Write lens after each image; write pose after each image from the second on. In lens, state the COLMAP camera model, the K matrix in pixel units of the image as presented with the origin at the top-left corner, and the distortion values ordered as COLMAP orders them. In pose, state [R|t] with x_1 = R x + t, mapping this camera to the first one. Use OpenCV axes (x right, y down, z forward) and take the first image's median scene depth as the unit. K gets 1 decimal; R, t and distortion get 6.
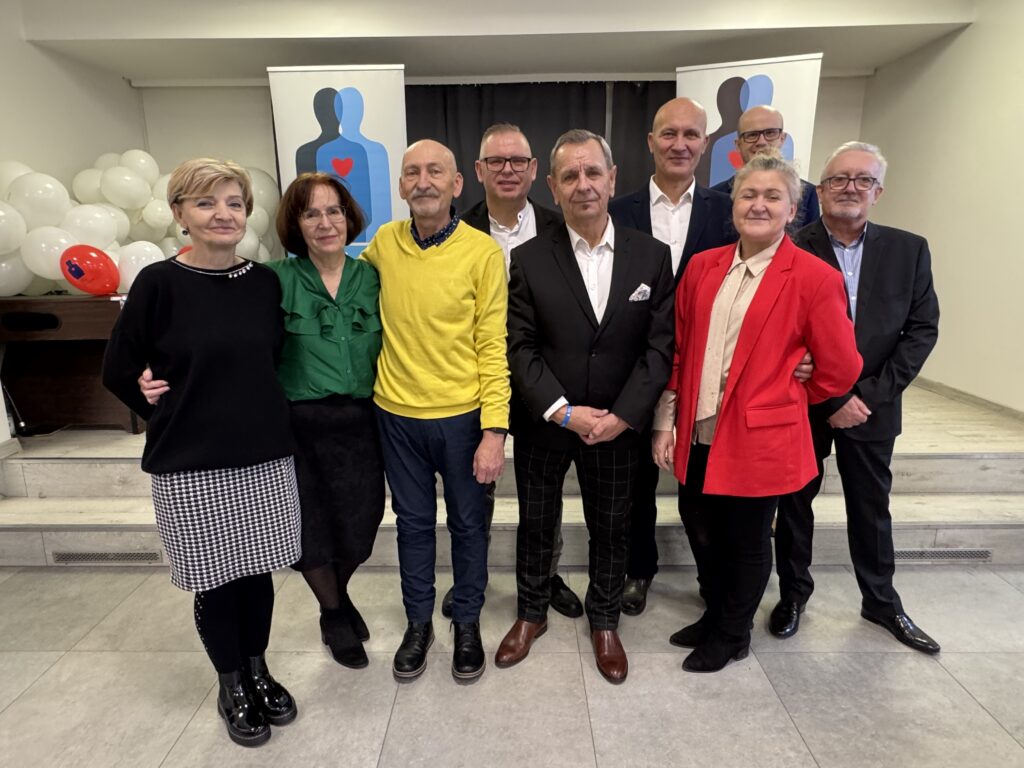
lens RADIAL K [[621.6, 0, 508.2], [0, 621.6, 382.0], [0, 0, 1]] dist [0.002797, -0.000799]
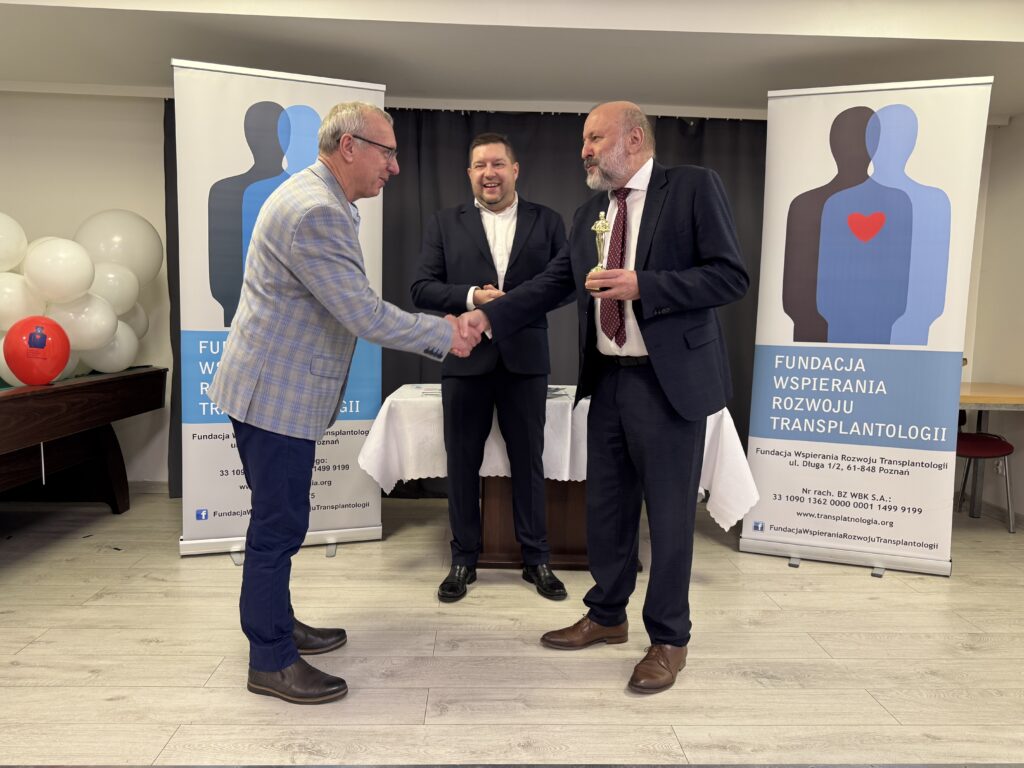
lens RADIAL K [[707.0, 0, 516.0], [0, 707.0, 391.0], [0, 0, 1]] dist [0.009925, -0.007026]
pose [[0.997645, 0.026534, 0.063242, -0.062552], [-0.018593, 0.992232, -0.123000, -0.123746], [-0.066014, 0.121535, 0.990390, 0.440417]]
